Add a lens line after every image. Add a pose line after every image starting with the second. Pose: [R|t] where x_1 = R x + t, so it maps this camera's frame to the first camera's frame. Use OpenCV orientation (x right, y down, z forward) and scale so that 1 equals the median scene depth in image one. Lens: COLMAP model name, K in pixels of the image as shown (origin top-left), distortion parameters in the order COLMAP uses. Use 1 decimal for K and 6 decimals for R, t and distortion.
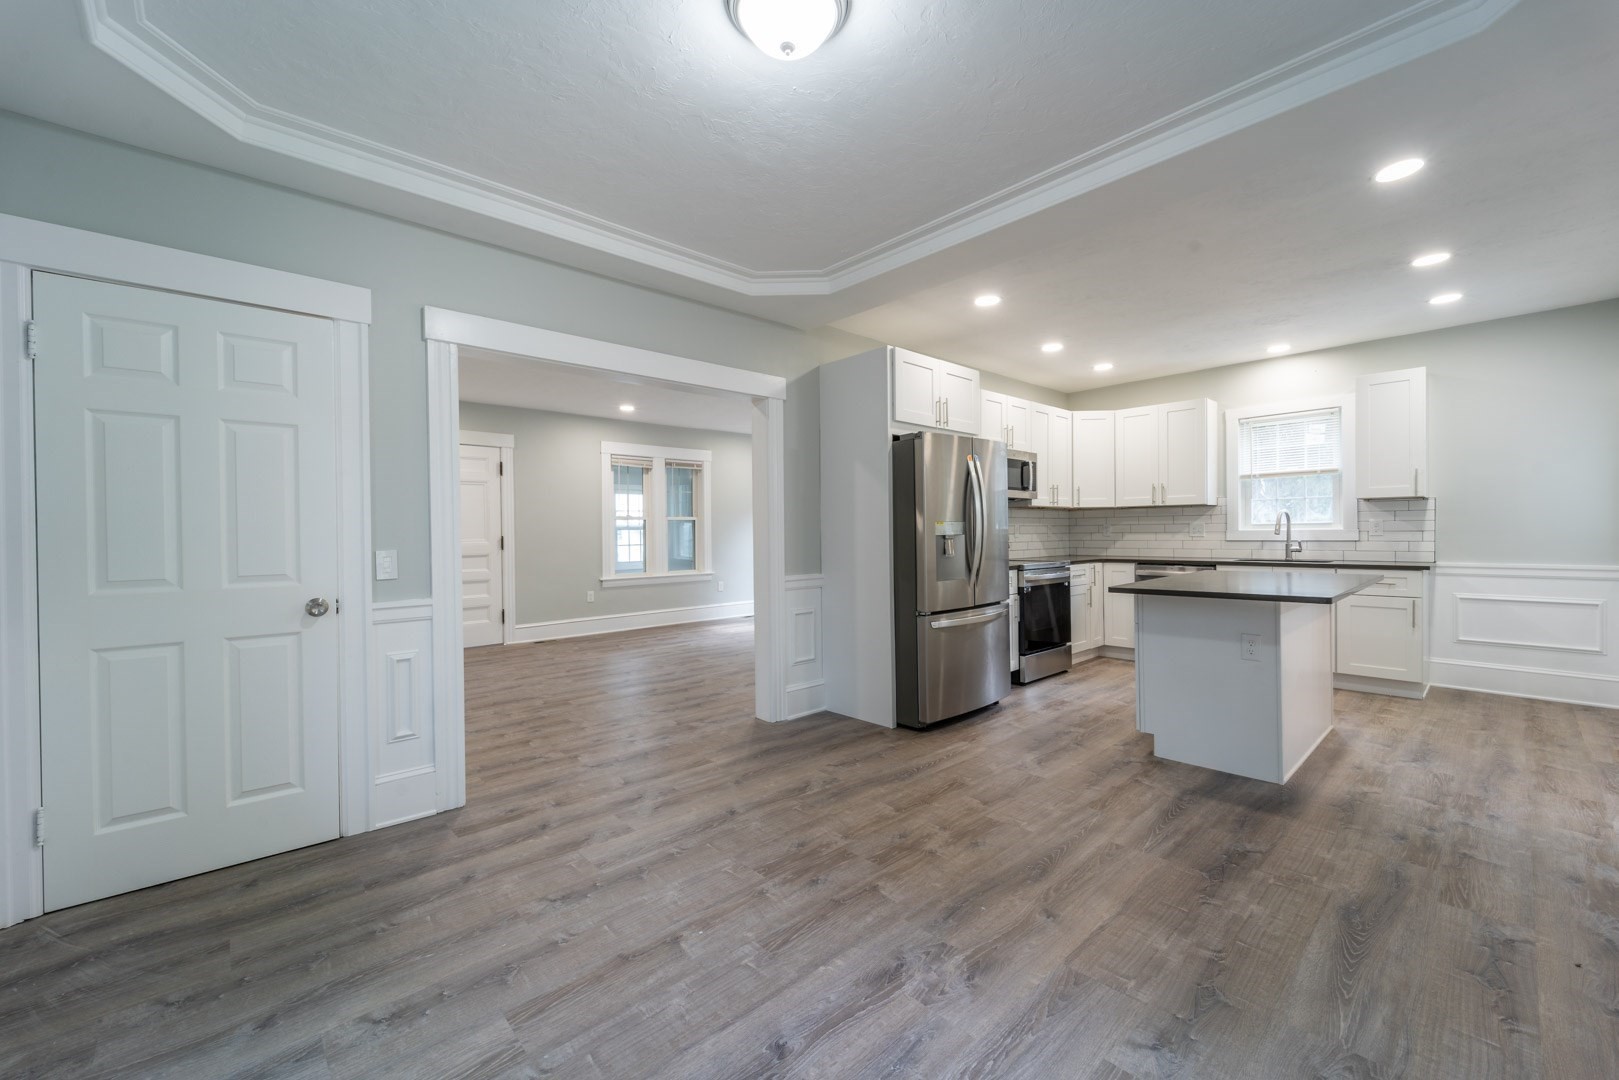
lens RADIAL K [[644.3, 0, 809.9], [0, 644.3, 537.6], [0, 0, 1]] dist [0.001510, -0.000462]
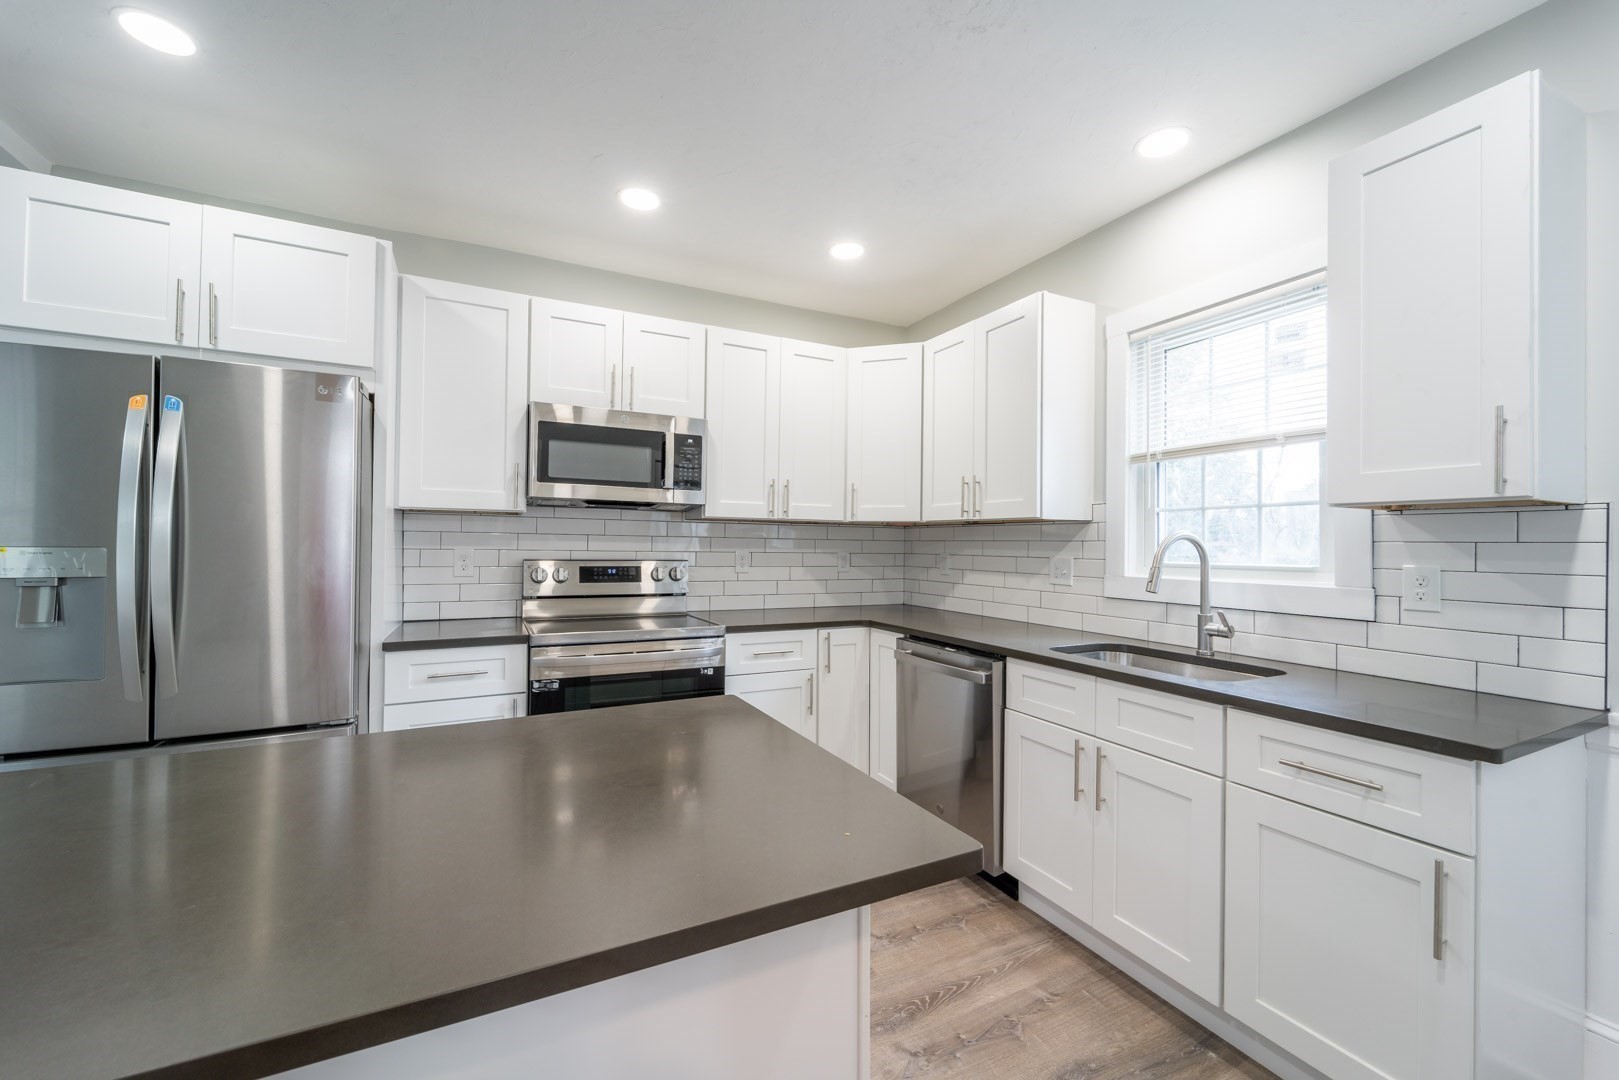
lens RADIAL K [[644.3, 0, 809.9], [0, 644.3, 537.6], [0, 0, 1]] dist [0.001510, -0.000462]
pose [[0.963151, 0.020252, -0.268199, 0.678480], [-0.025461, 0.999548, -0.015959, -0.030385], [0.267754, 0.022200, 0.963231, 0.593134]]
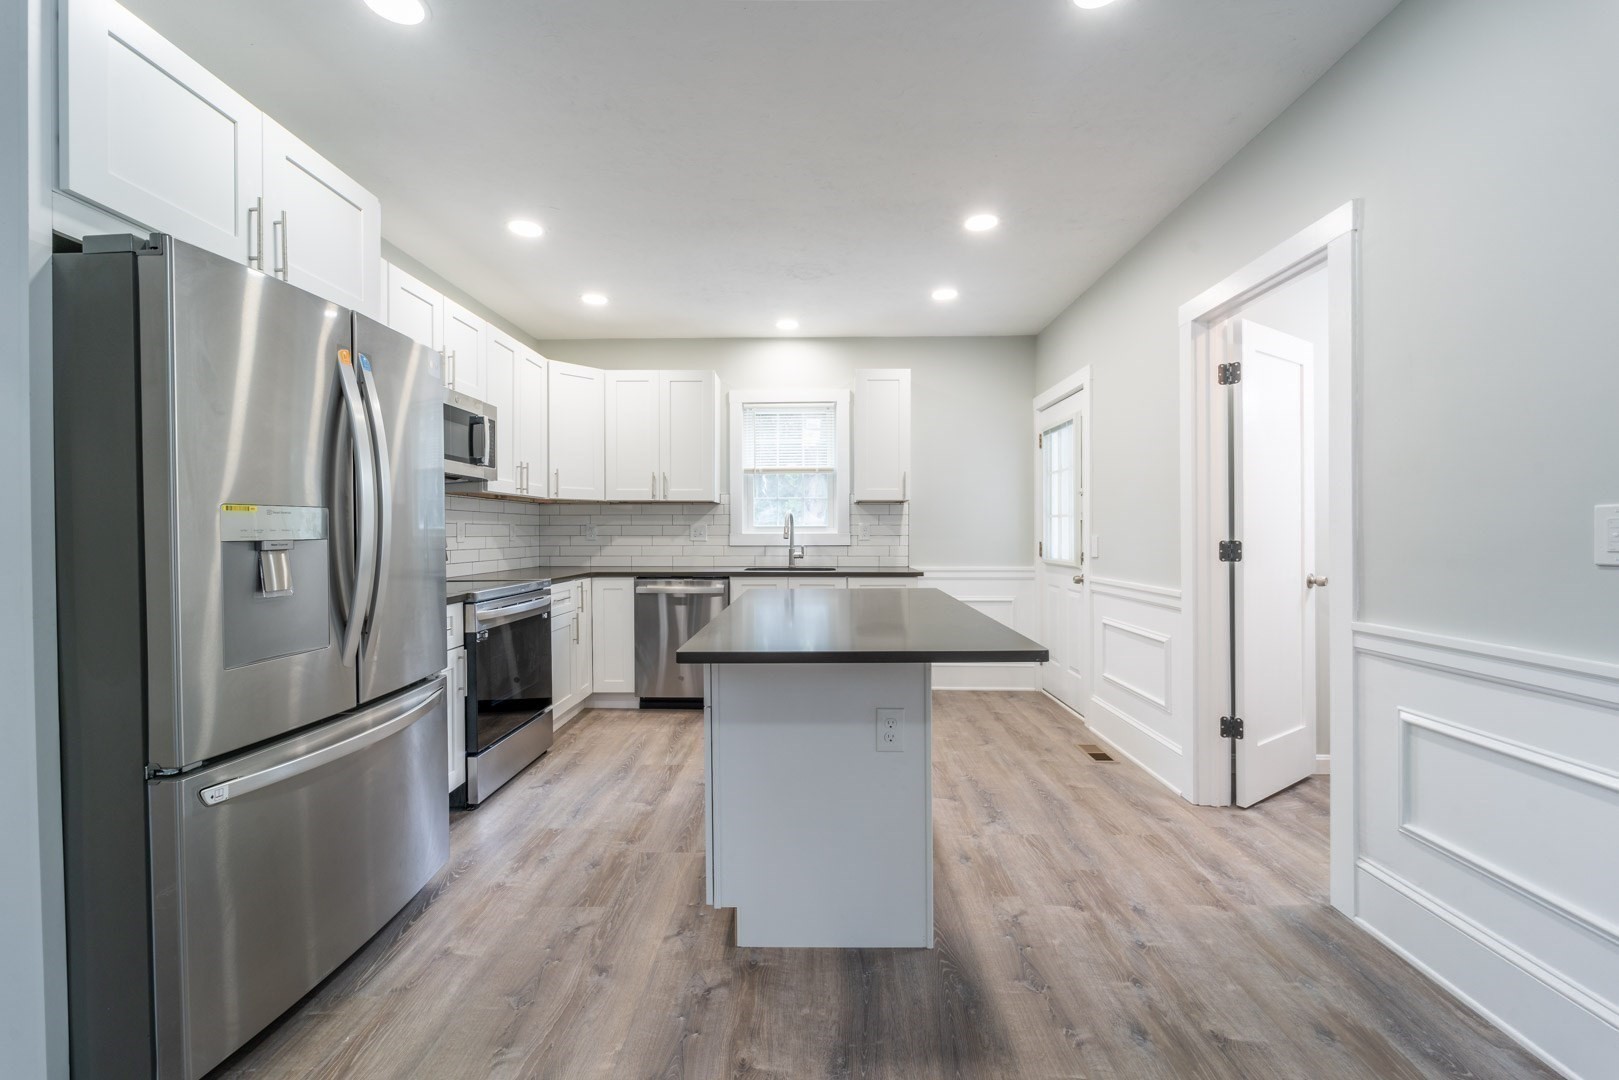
lens RADIAL K [[644.3, 0, 809.9], [0, 644.3, 537.6], [0, 0, 1]] dist [0.001510, -0.000462]
pose [[0.688057, 0.002508, 0.725652, 0.128817], [-0.000267, 0.999995, -0.003203, -0.003820], [-0.725656, 0.002010, 0.688054, 0.414436]]
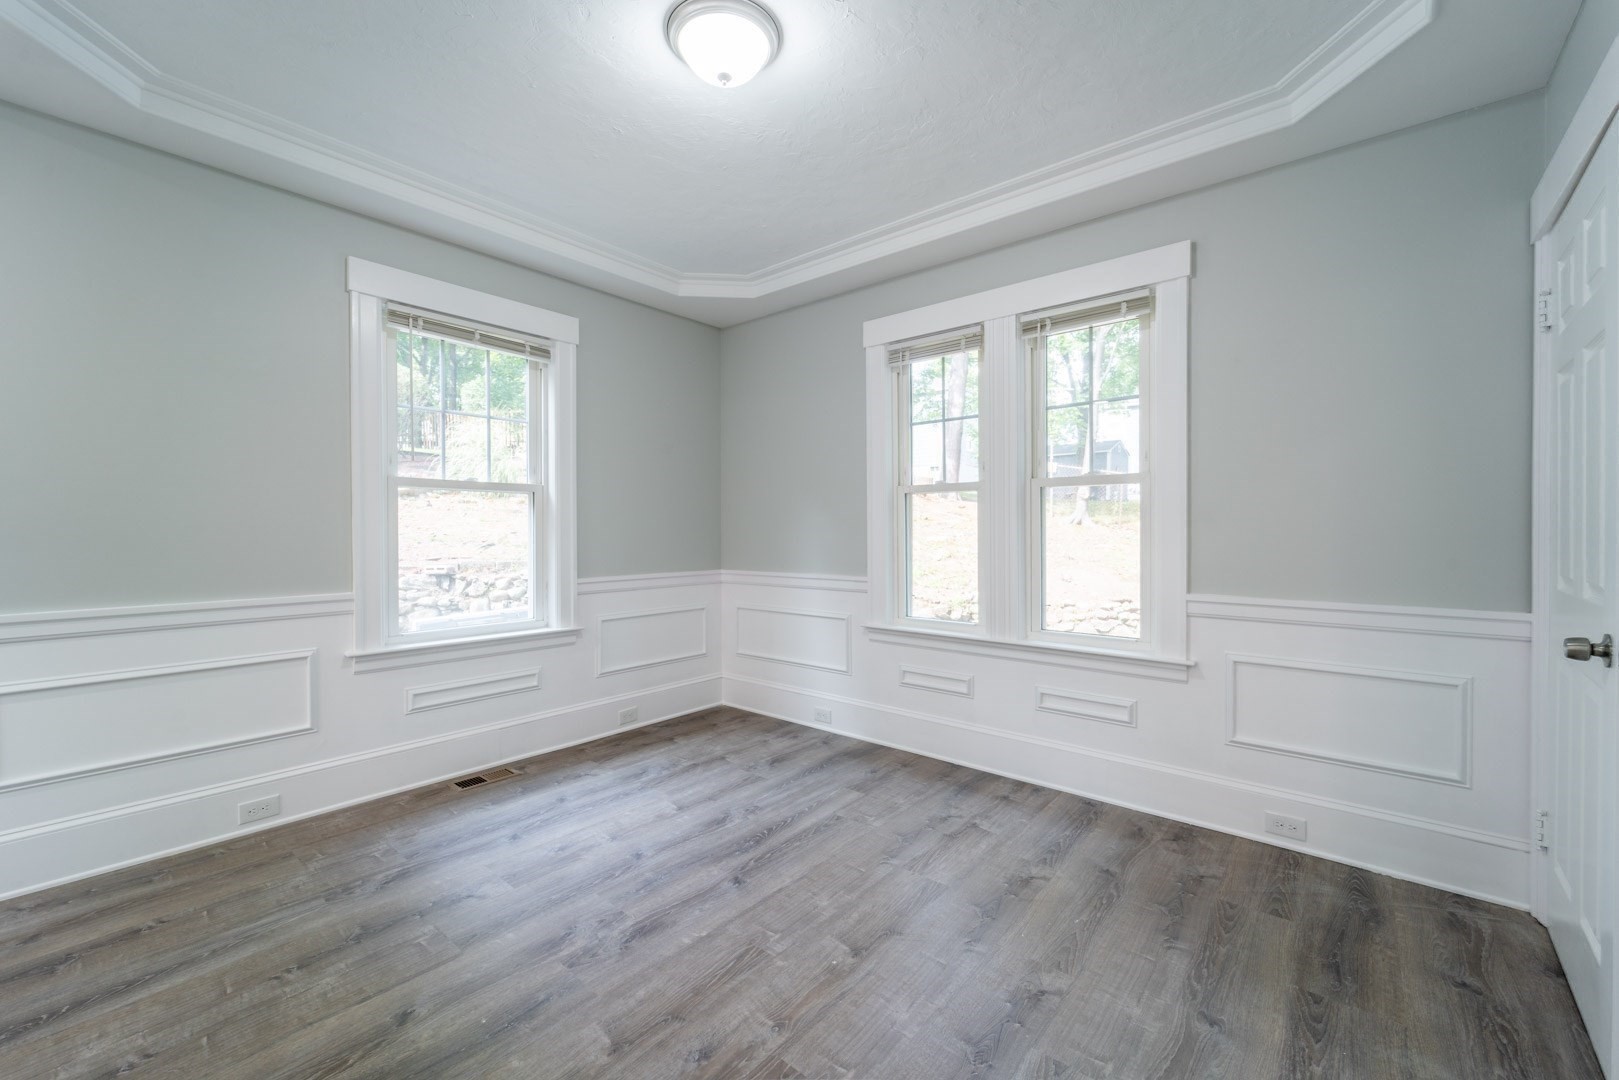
lens RADIAL K [[644.3, 0, 809.9], [0, 644.3, 537.6], [0, 0, 1]] dist [0.001510, -0.000462]
pose [[-0.991845, 0.013710, -0.126707, -0.010897], [0.011451, 0.999763, 0.018540, -0.002993], [0.126931, 0.016938, -0.991767, 0.765905]]
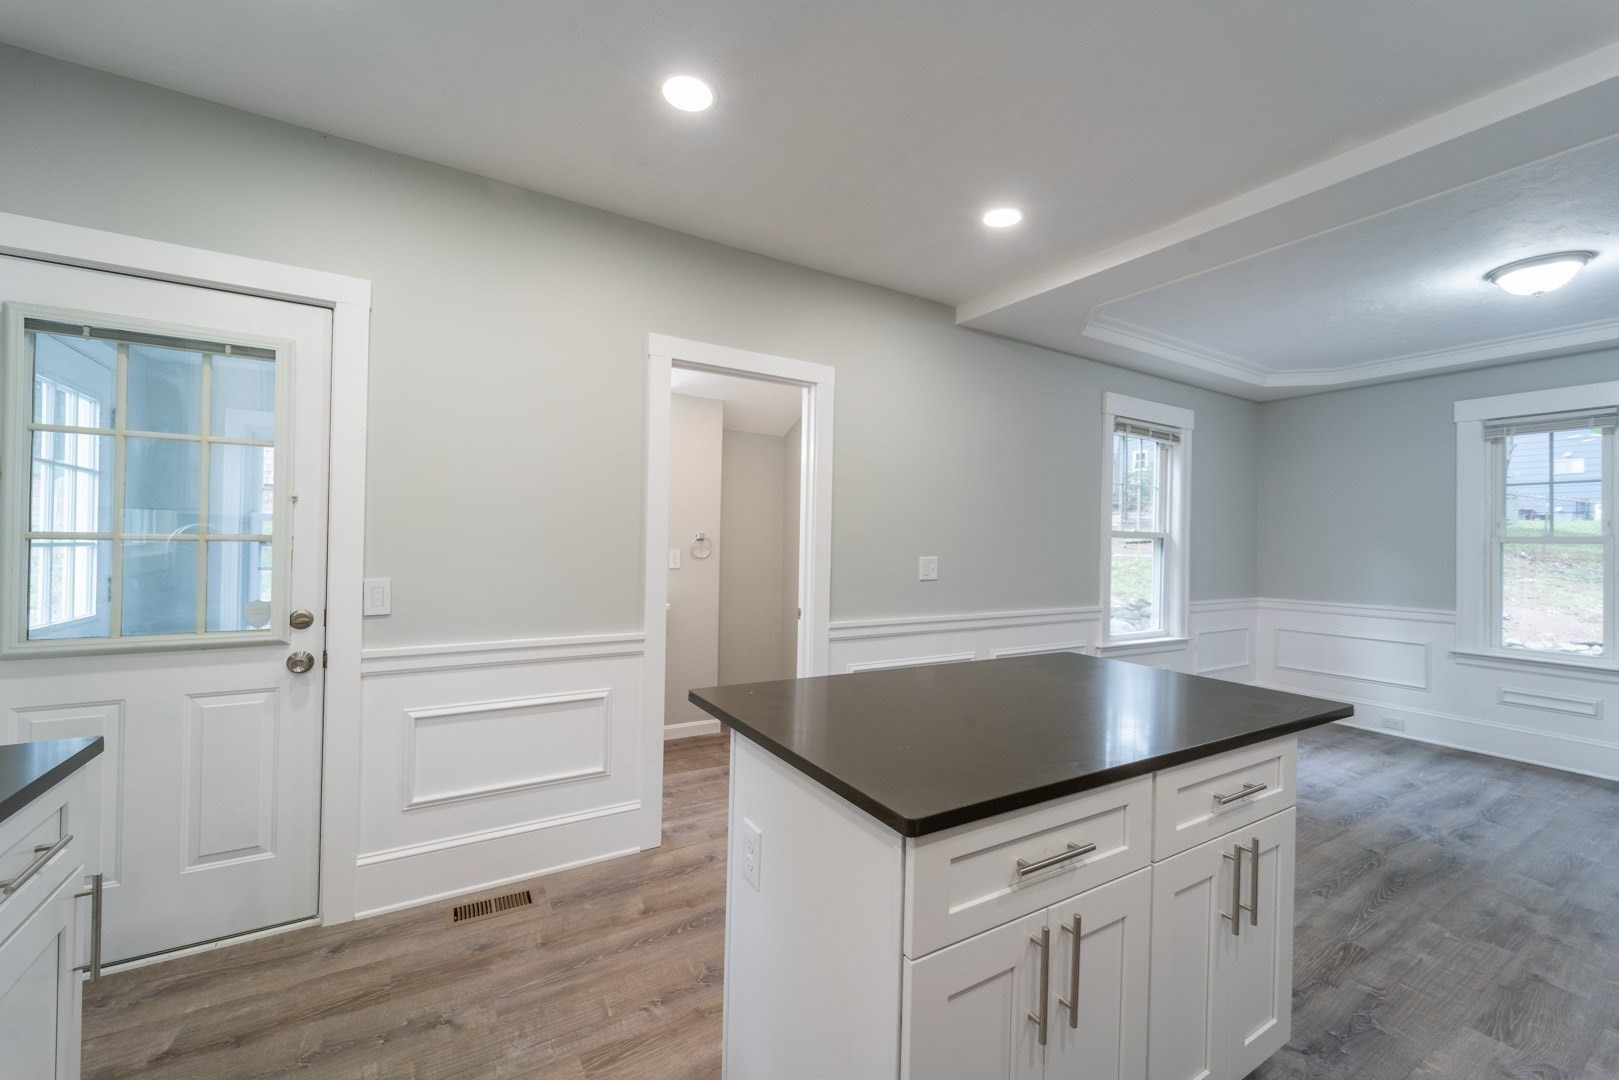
lens RADIAL K [[648.9, 0, 808.0], [0, 648.9, 535.2], [0, 0, 1]] dist [0.001050, -0.000096]
pose [[-0.981240, -0.004185, 0.192746, 0.549400], [-0.005439, 0.999967, -0.005975, -0.039255], [-0.192715, -0.006911, -0.981230, 1.105898]]
